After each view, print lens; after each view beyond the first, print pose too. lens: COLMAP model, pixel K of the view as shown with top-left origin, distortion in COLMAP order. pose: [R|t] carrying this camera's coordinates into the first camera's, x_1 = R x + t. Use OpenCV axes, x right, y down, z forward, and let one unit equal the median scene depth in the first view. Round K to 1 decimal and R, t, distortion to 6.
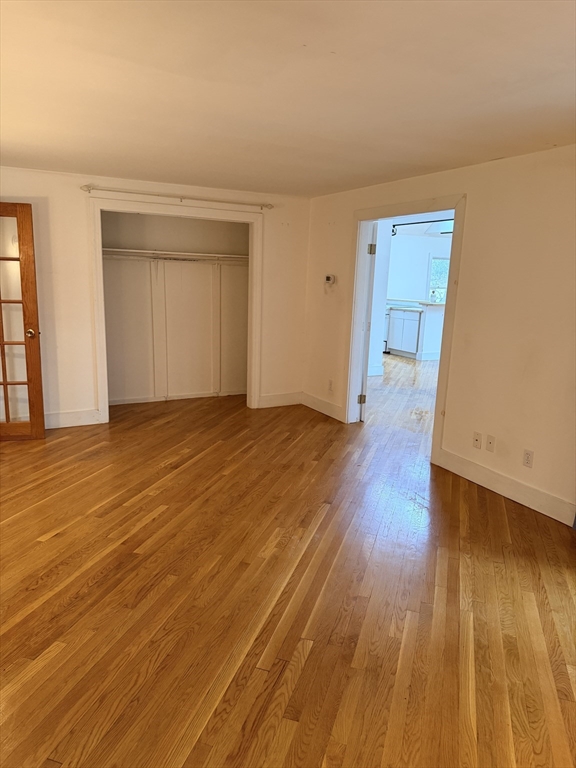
lens RADIAL K [[534.3, 0, 288.0], [0, 534.3, 384.0], [0, 0, 1]] dist [0.197675, -0.430721]
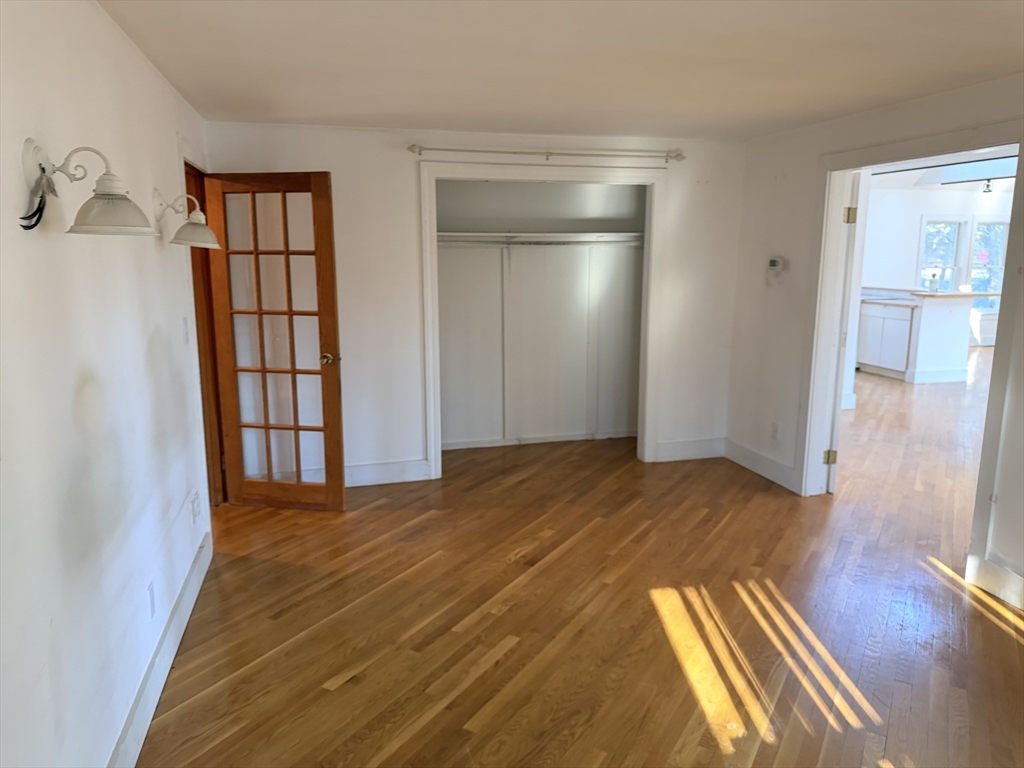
lens RADIAL K [[712.6, 0, 517.7], [0, 712.6, 379.4], [0, 0, 1]] dist [0.073522, -0.083000]
pose [[0.973777, 0.010385, -0.227269, -0.026409], [-0.015769, 0.999636, -0.021887, -0.041418], [0.226959, 0.024897, 0.973586, 0.130441]]
